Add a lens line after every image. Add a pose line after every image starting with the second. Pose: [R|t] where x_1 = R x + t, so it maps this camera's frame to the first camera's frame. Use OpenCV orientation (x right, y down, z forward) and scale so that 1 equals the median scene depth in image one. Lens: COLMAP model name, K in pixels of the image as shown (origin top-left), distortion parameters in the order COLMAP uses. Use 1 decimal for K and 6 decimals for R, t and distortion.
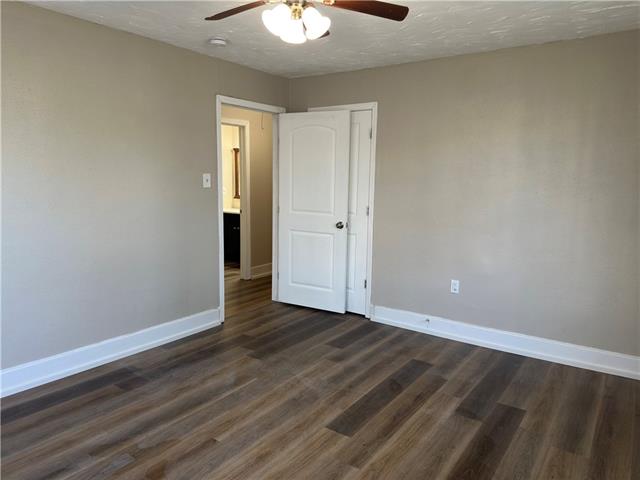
lens RADIAL K [[447.8, 0, 320.0], [0, 447.8, 240.0], [0, 0, 1]] dist [0.116728, -0.164748]
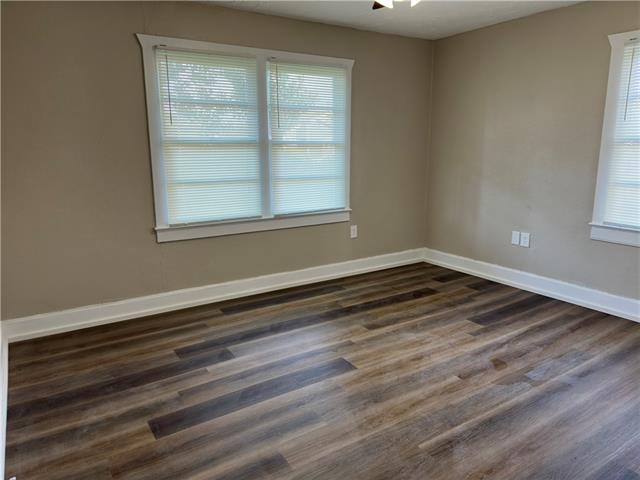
lens RADIAL K [[447.8, 0, 320.0], [0, 447.8, 240.0], [0, 0, 1]] dist [0.116728, -0.164748]
pose [[-0.930735, -0.092112, 0.353902, -0.256617], [0.039735, 0.936554, 0.348263, -0.257309], [-0.363528, 0.338203, -0.868024, 1.843010]]
